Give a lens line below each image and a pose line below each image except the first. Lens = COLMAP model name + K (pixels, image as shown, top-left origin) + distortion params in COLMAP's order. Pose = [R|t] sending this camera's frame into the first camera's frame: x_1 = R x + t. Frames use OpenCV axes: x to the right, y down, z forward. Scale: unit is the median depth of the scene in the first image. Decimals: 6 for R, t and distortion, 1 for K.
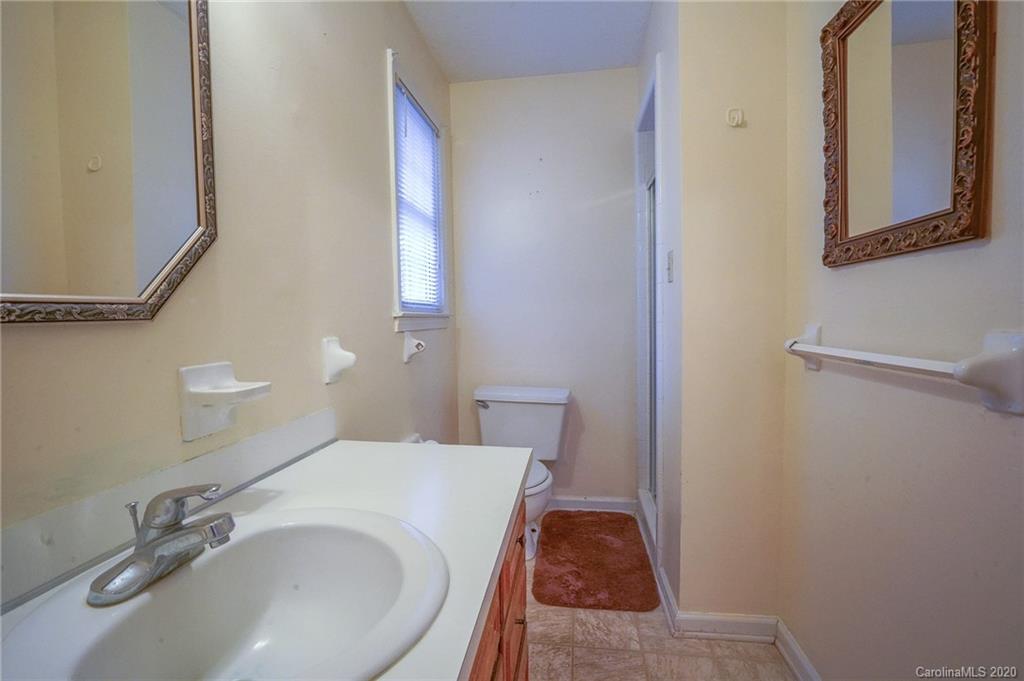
lens RADIAL K [[468.2, 0, 509.3], [0, 468.2, 344.7], [0, 0, 1]] dist [-0.056362, 0.019670]
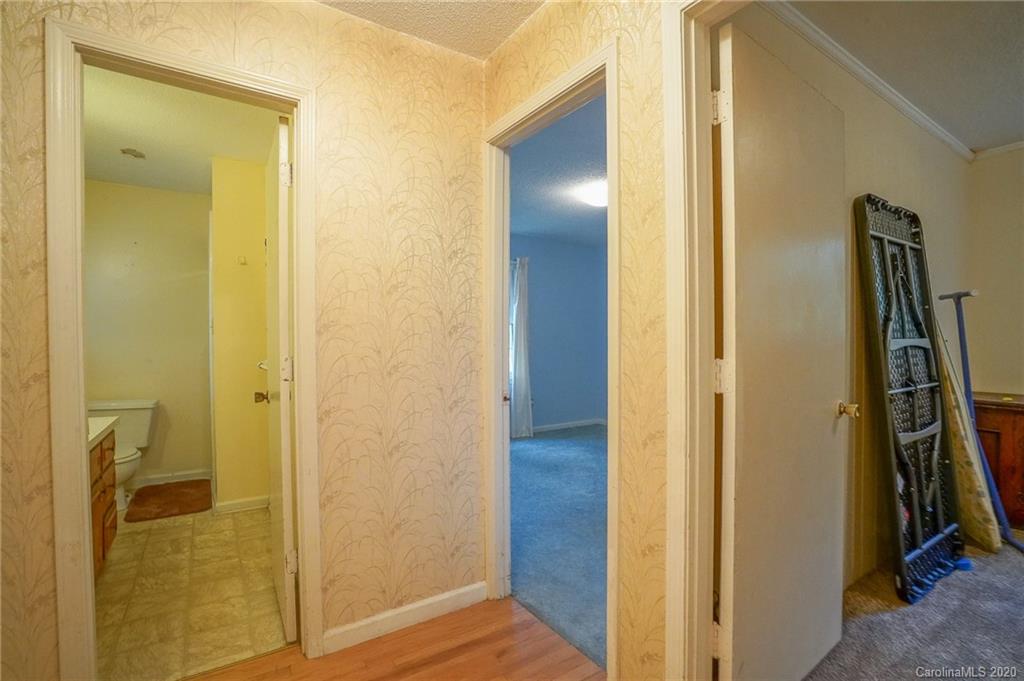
lens RADIAL K [[468.2, 0, 509.3], [0, 468.2, 344.7], [0, 0, 1]] dist [-0.056362, 0.019670]
pose [[0.752897, 0.009110, 0.658076, 0.017806], [0.036229, 0.997814, -0.055263, 0.055295], [-0.657141, 0.065449, 0.750921, -1.148382]]
